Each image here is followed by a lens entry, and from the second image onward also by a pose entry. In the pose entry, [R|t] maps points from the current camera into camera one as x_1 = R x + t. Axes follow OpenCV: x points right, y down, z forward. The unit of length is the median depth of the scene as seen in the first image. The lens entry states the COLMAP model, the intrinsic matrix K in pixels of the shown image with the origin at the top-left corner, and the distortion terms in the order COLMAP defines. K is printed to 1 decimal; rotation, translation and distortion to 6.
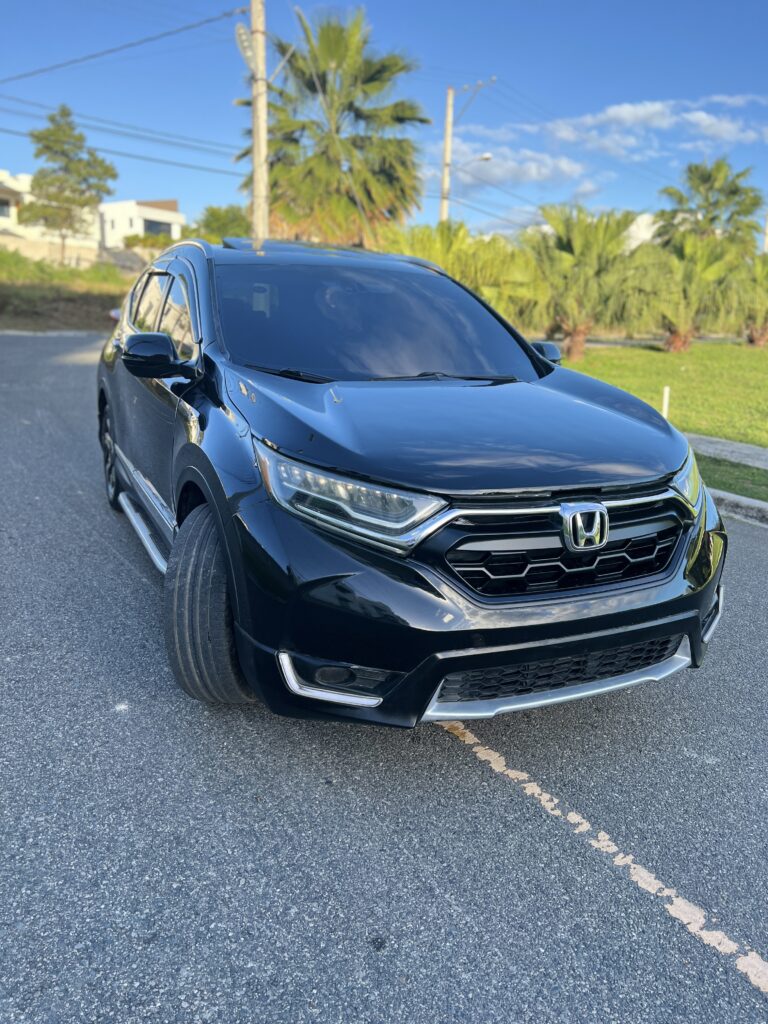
lens RADIAL K [[772.9, 0, 384.0], [0, 772.9, 512.0], [0, 0, 1]] dist [0.061302, -0.067955]
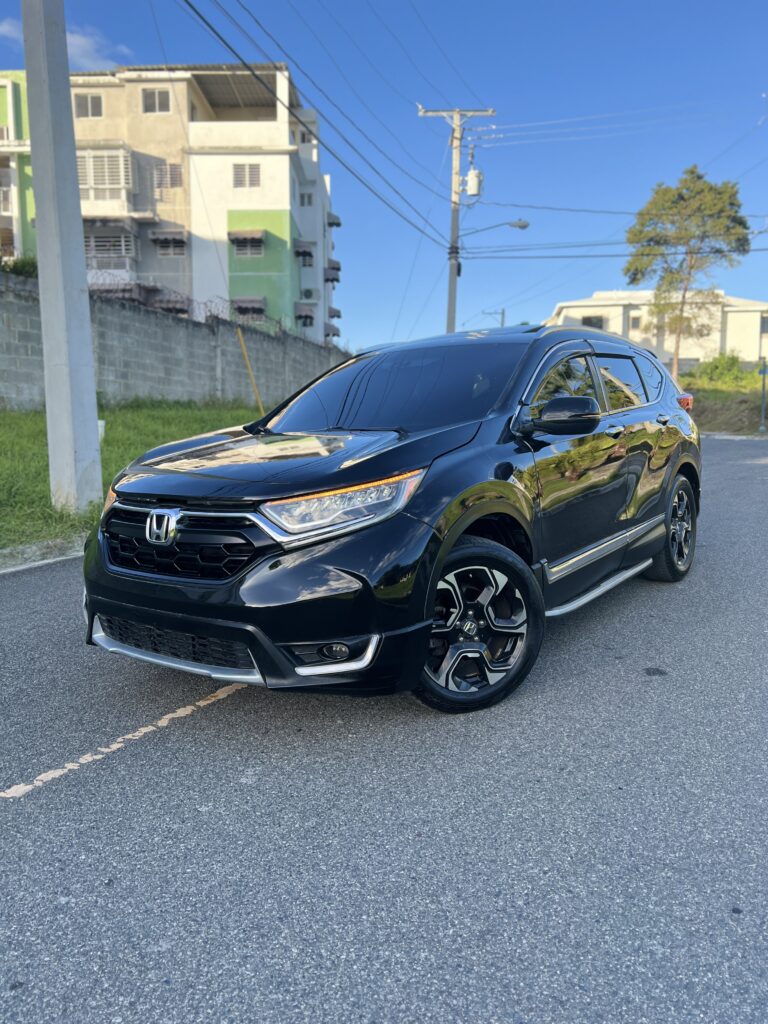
lens RADIAL K [[774.3, 0, 381.0], [0, 774.3, 516.9], [0, 0, 1]] dist [0.050005, -0.050687]
pose [[0.471389, 0.059310, -0.879929, 1.215670], [-0.179495, 0.983305, -0.029880, -0.017826], [0.863466, 0.172028, 0.474165, 0.540072]]
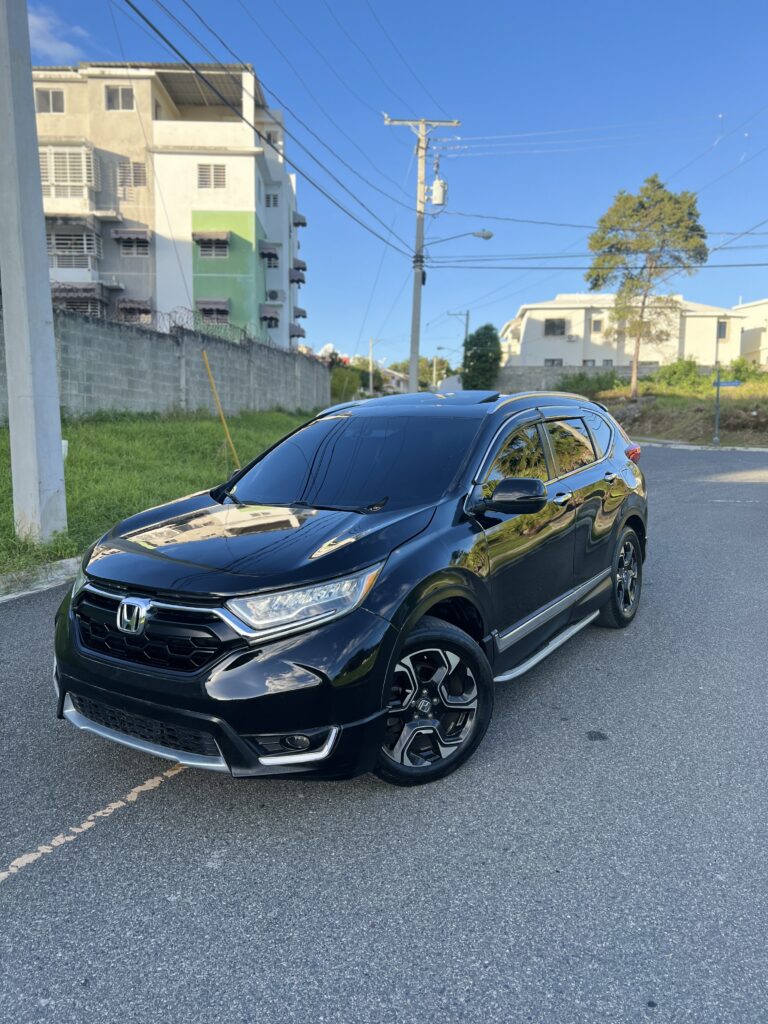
lens RADIAL K [[774.3, 0, 381.0], [0, 774.3, 516.9], [0, 0, 1]] dist [0.050005, -0.050687]
pose [[0.510513, 0.069598, -0.857049, 1.269648], [-0.183990, 0.982476, -0.029812, -0.148017], [0.839955, 0.172908, 0.514372, 0.490025]]
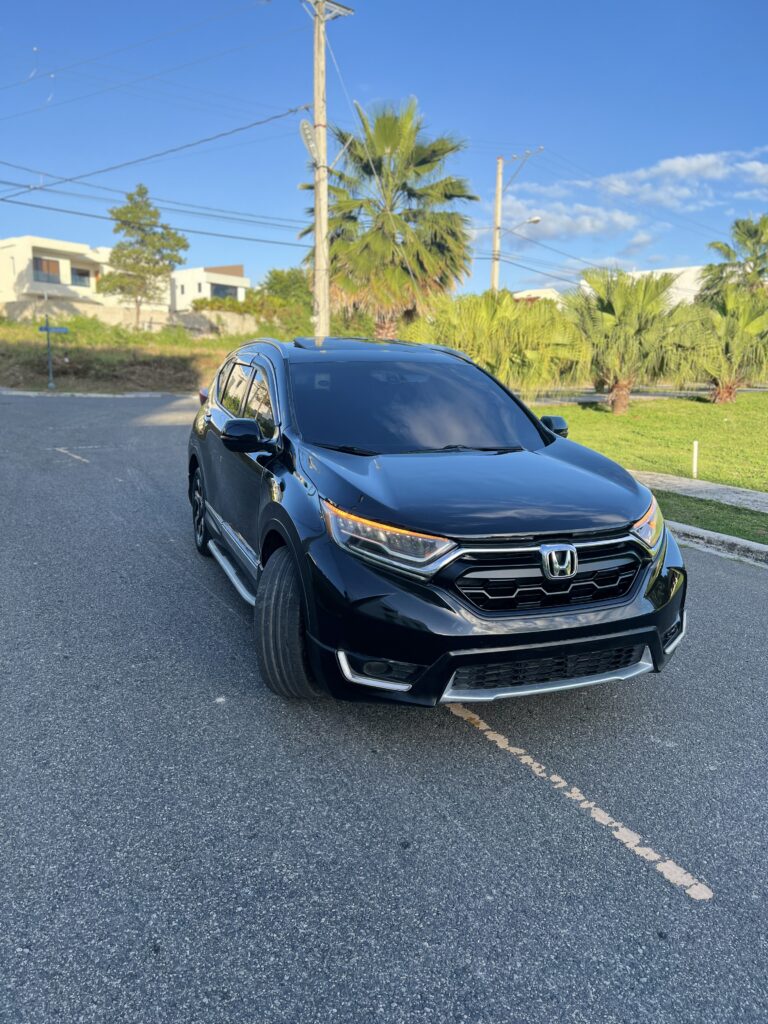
lens RADIAL K [[772.9, 0, 384.0], [0, 772.9, 512.0], [0, 0, 1]] dist [0.061302, -0.067955]
pose [[0.997212, -0.006560, -0.074327, 0.039983], [0.001849, 0.997995, -0.063269, 0.013746], [0.074593, 0.062955, 0.995225, -0.300670]]
